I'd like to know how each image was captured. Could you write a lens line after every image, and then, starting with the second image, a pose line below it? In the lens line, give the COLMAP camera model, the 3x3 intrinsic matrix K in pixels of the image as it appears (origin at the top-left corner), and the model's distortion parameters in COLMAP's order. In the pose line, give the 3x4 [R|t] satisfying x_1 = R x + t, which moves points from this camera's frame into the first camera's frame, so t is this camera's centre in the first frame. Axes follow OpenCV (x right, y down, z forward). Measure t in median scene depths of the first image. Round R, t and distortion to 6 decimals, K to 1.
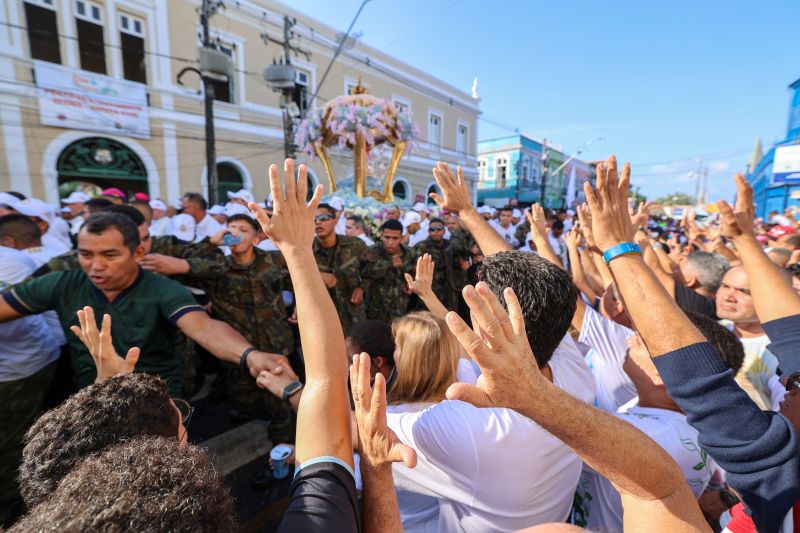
lens RADIAL K [[344.0, 0, 400.0], [0, 344.0, 266.5], [0, 0, 1]] dist [-0.001651, 0.000079]
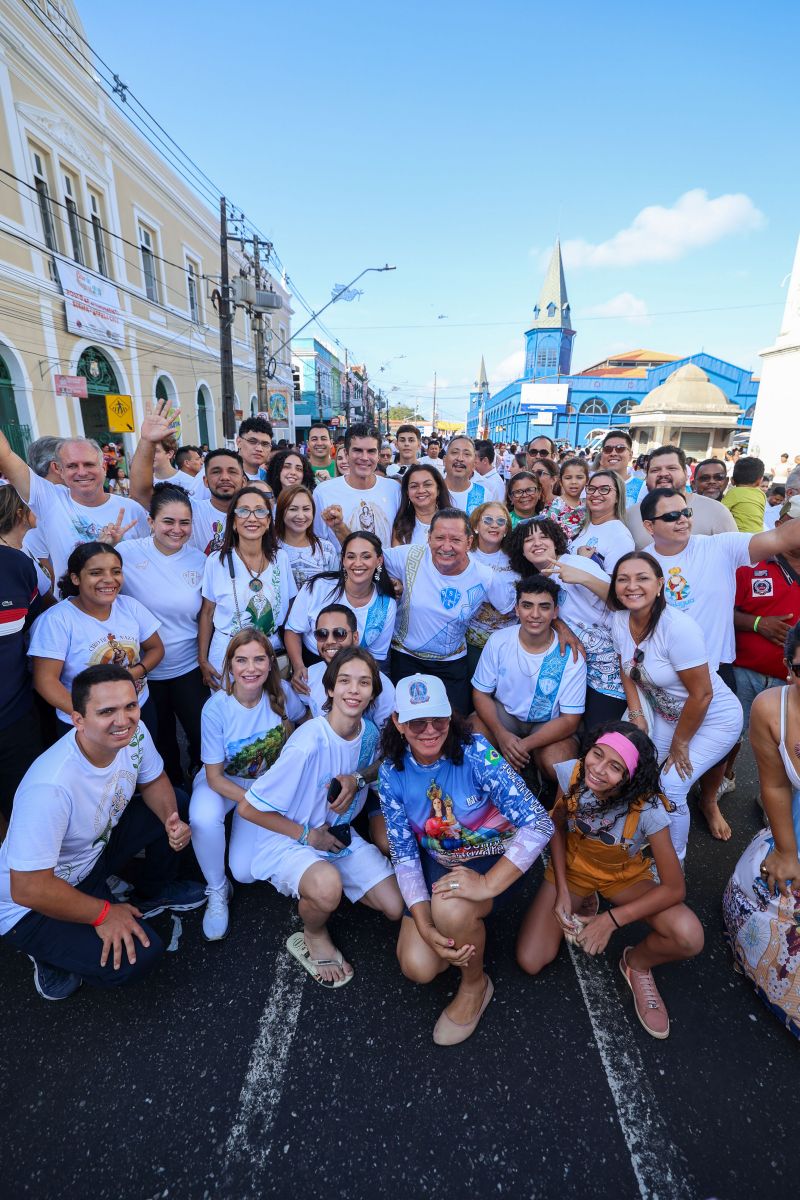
lens RADIAL K [[516.1, 0, 405.9], [0, 516.1, 582.9], [0, 0, 1]] dist [-0.001651, 0.000079]
pose [[0.763921, -0.172460, 0.621838, -0.581723], [0.085371, 0.982166, 0.167515, 0.031114], [-0.639638, -0.074881, 0.765021, -0.273401]]
